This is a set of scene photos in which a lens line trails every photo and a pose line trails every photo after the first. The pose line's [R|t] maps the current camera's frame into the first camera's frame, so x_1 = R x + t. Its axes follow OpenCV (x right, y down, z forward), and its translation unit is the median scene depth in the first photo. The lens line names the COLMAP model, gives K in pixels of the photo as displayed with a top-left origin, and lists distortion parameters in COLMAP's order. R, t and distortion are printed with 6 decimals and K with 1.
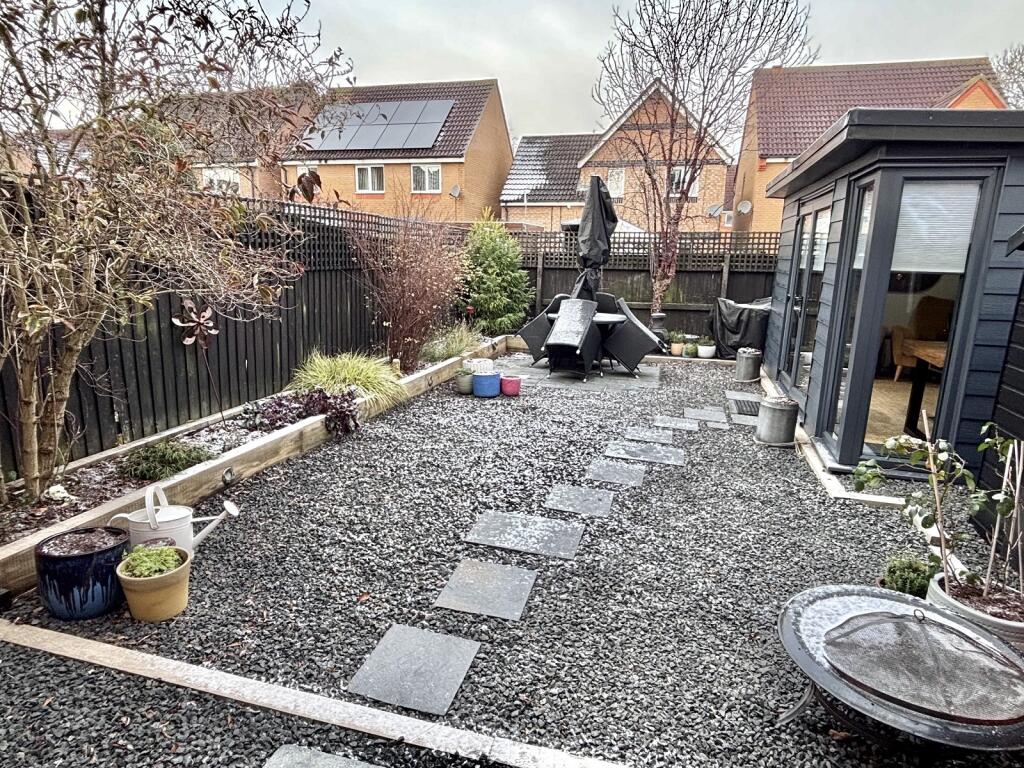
lens RADIAL K [[637.6, 0, 512.0], [0, 637.6, 384.0], [0, 0, 1]] dist [0.001284, 0.000238]
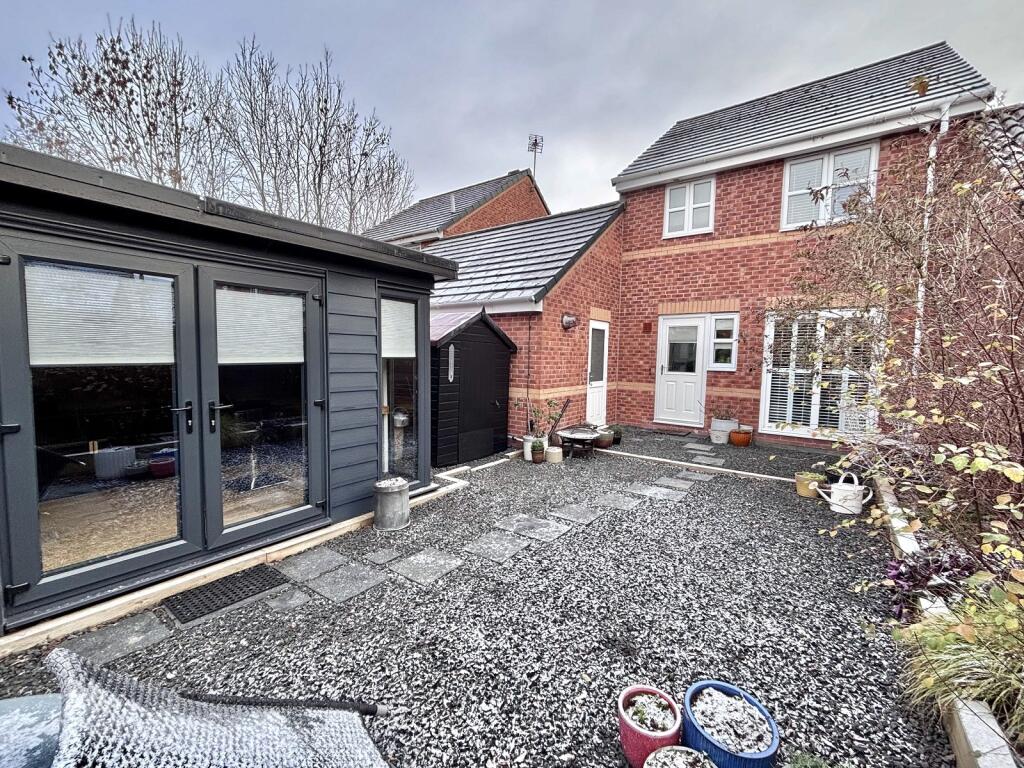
lens RADIAL K [[413.8, 0, 512.0], [0, 413.8, 384.0], [0, 0, 1]] dist [-0.000393, 0.000014]
pose [[-0.933517, -0.047039, 0.355434, -0.001491], [0.052152, 0.962997, 0.264420, -0.355814], [-0.354719, 0.265377, -0.896521, 1.767533]]
